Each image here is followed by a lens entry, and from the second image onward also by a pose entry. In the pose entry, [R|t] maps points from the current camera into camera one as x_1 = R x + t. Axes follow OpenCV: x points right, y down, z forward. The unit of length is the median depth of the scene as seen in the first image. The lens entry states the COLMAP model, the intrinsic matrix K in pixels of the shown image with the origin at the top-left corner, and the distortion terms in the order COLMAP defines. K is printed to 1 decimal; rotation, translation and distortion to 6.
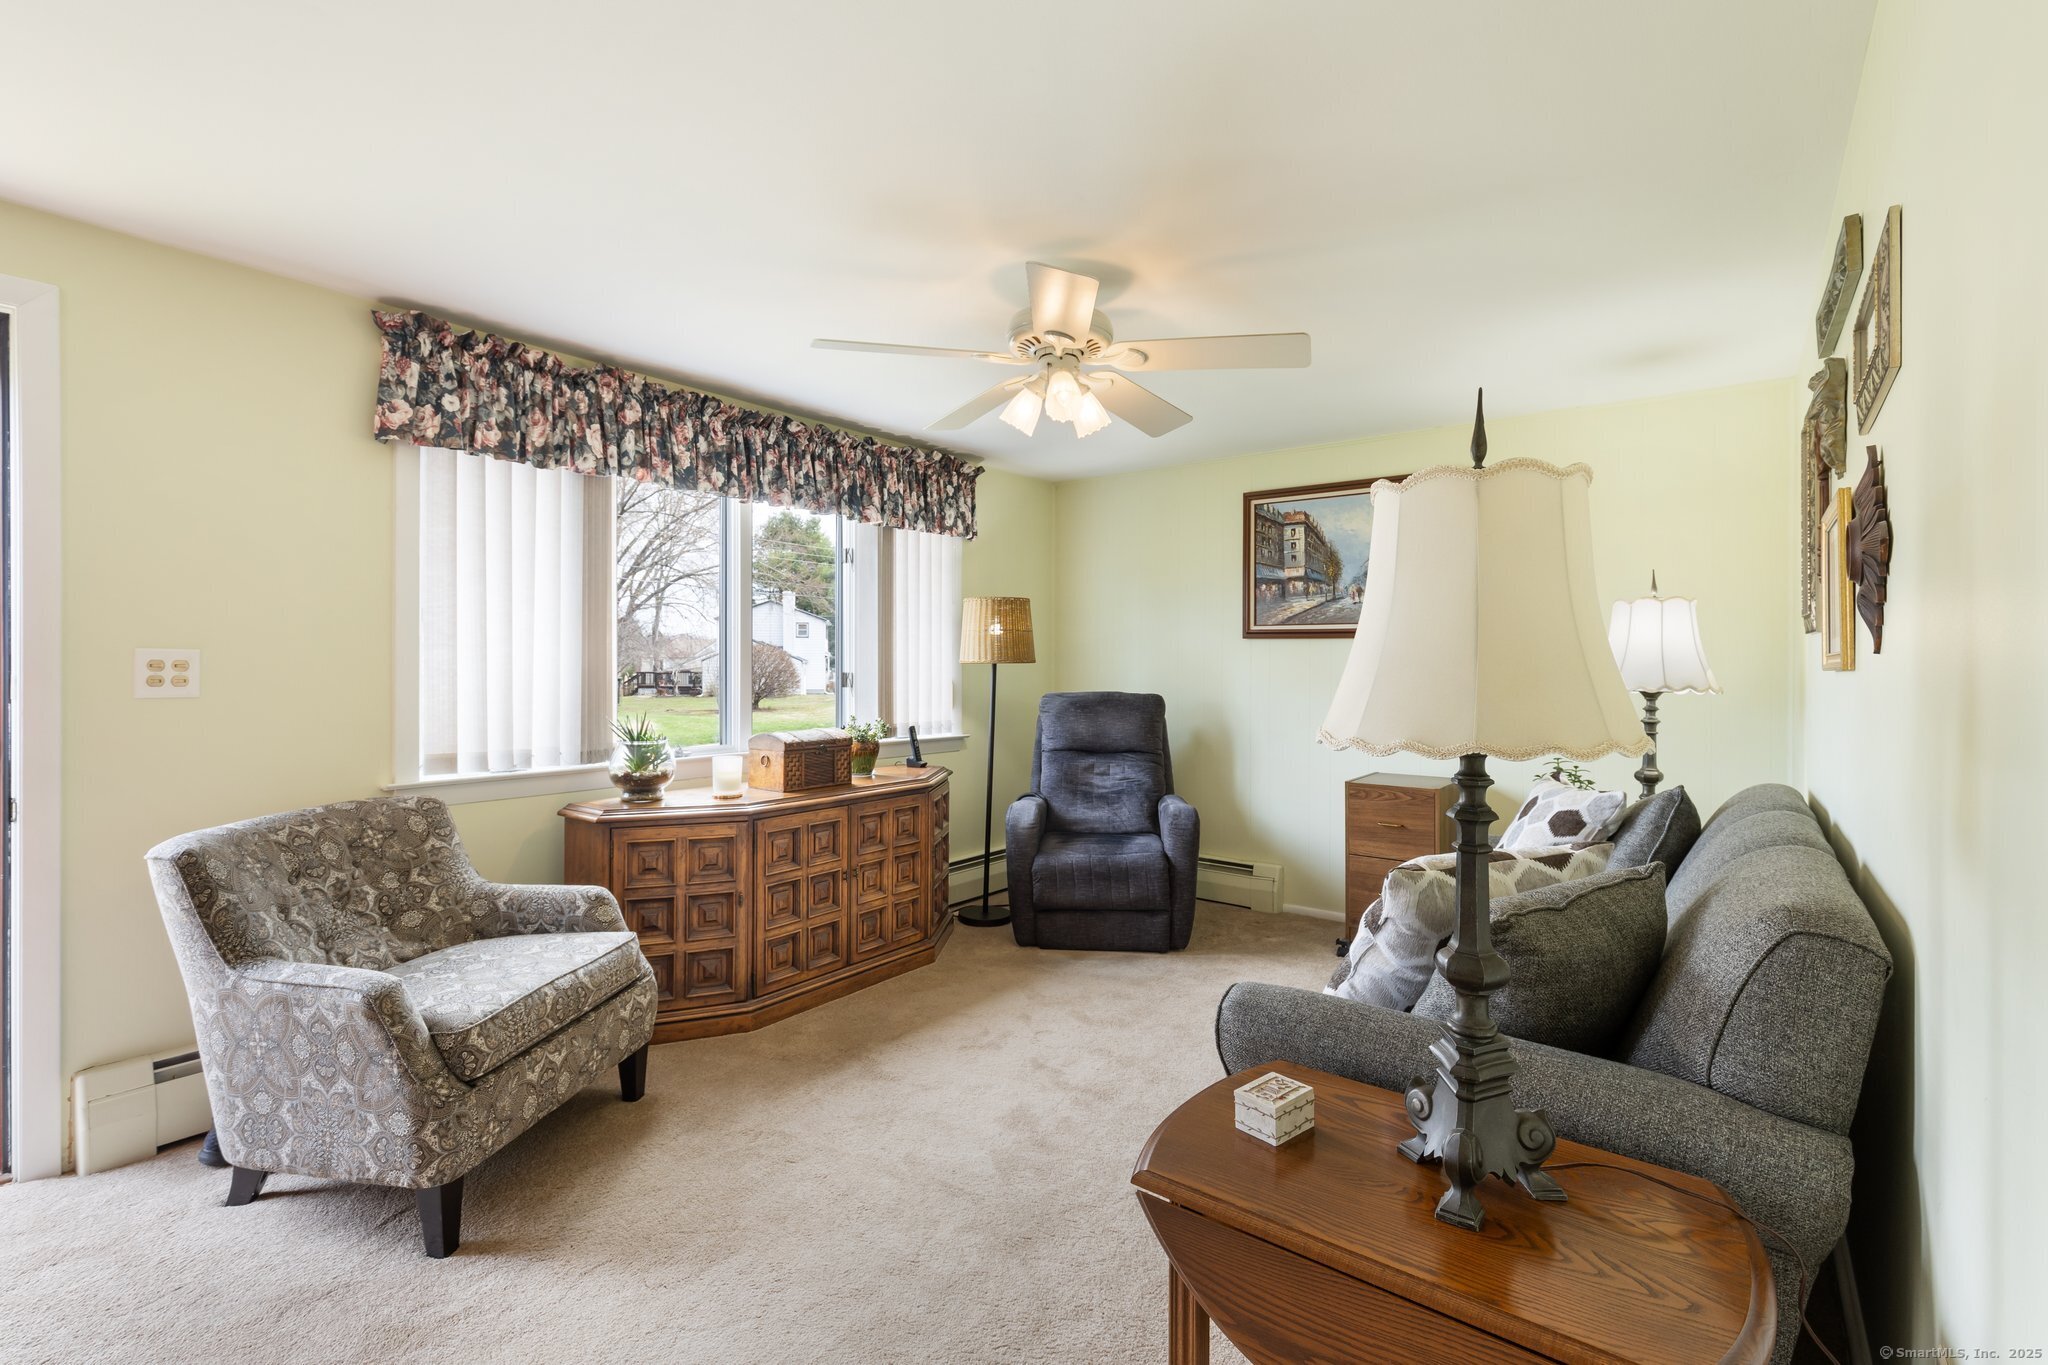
lens RADIAL K [[928.6, 0, 1021.5], [0, 928.6, 664.5], [0, 0, 1]] dist [0.008123, -0.003681]
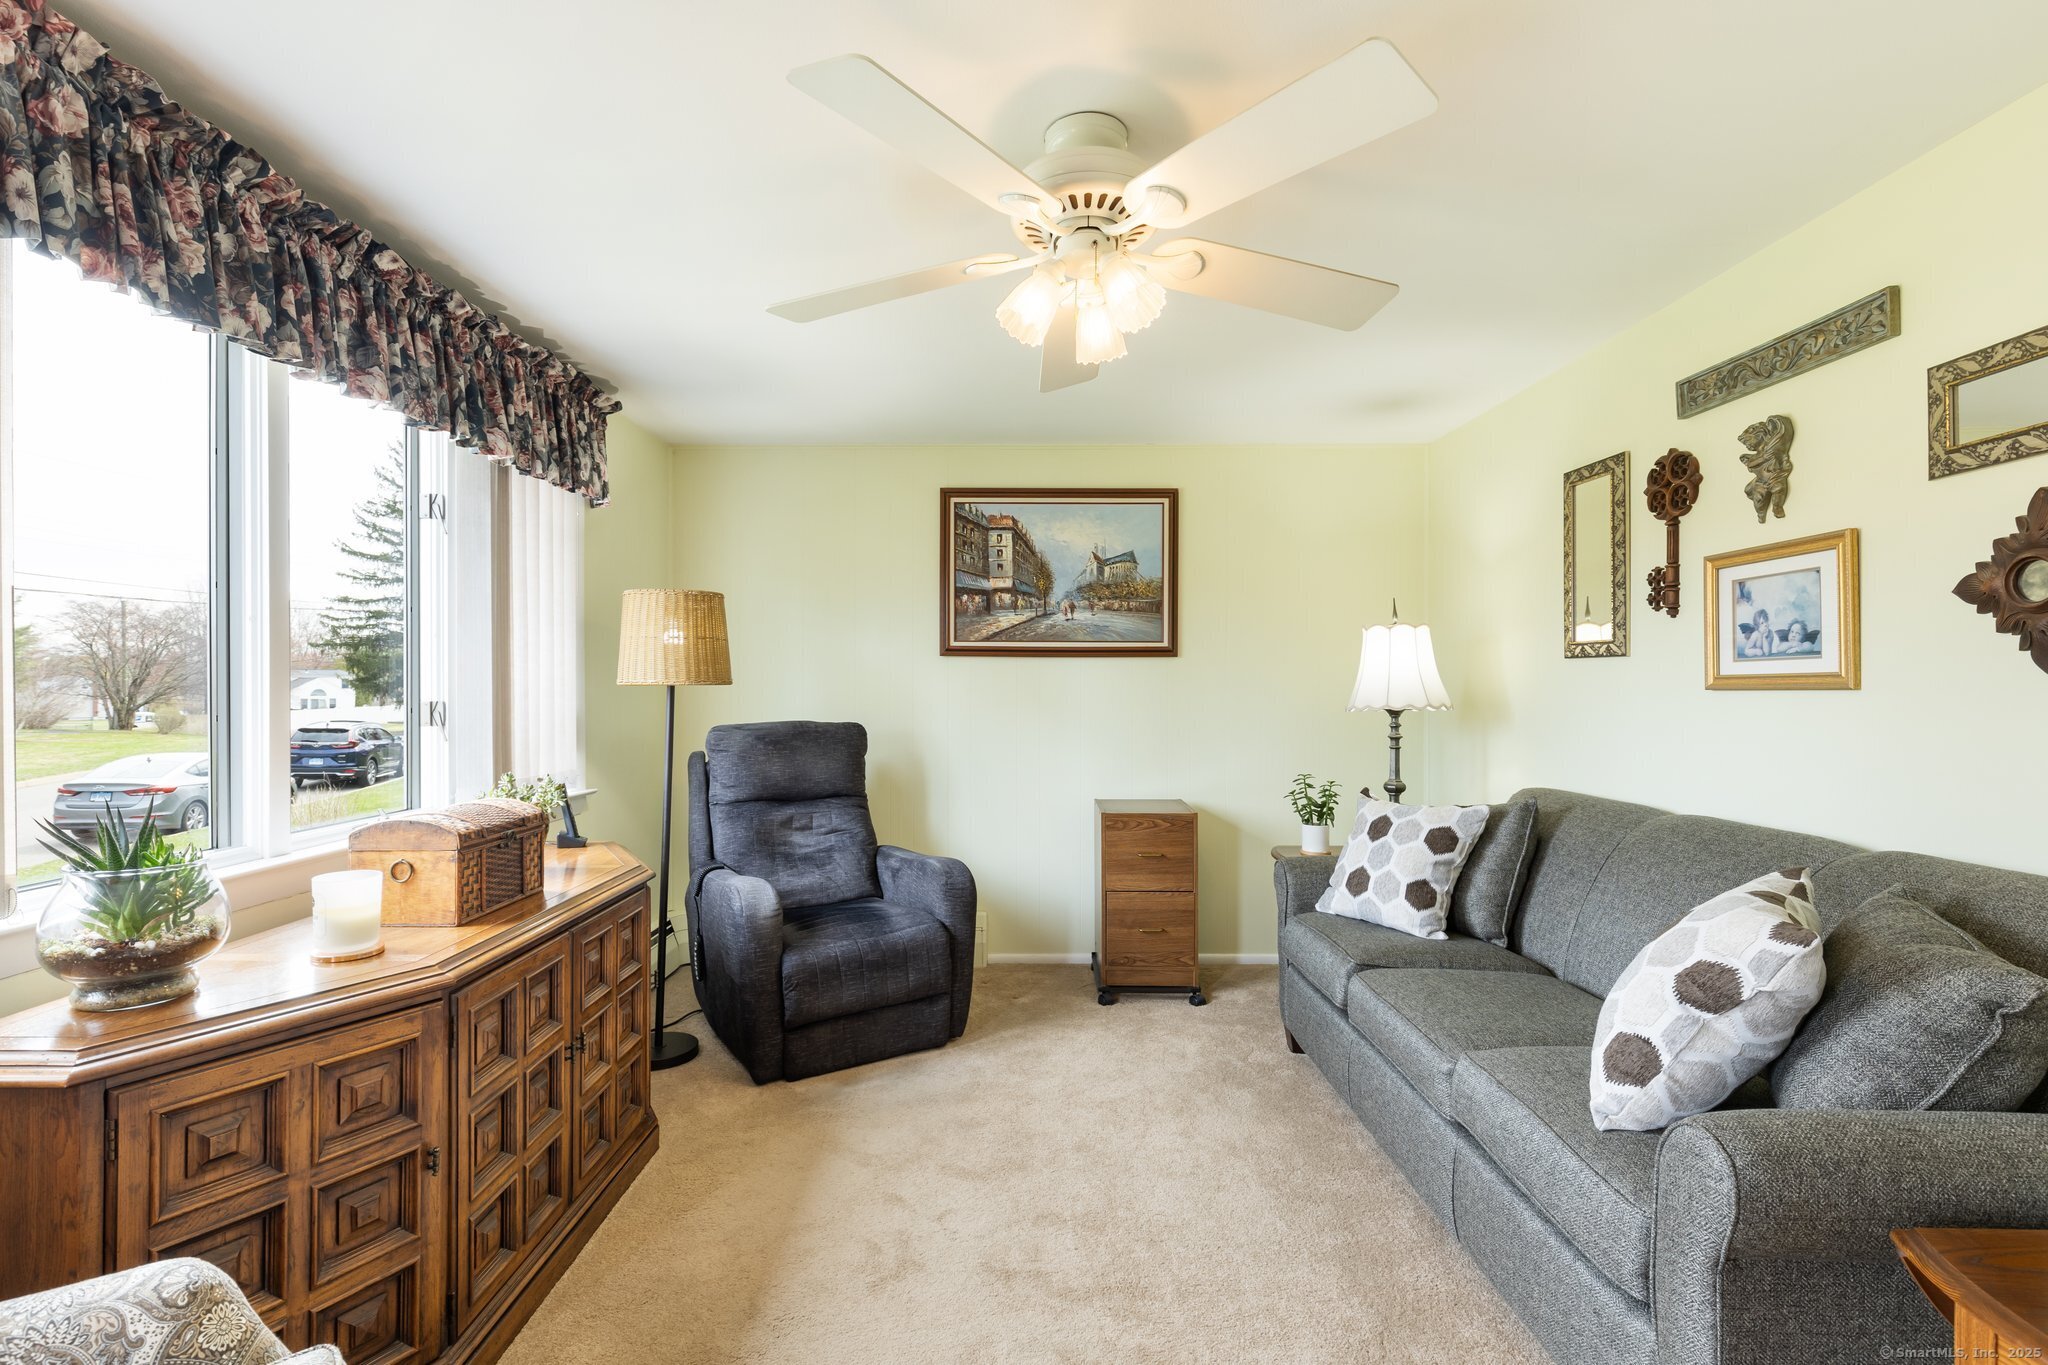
lens RADIAL K [[930.9, 0, 1013.7], [0, 930.9, 684.4], [0, 0, 1]] dist [0.004396, -0.000342]
pose [[0.795258, -0.001745, 0.606269, -0.275007], [0.002569, 0.999997, -0.000491, -0.000904], [-0.606266, 0.001948, 0.795259, 0.317191]]
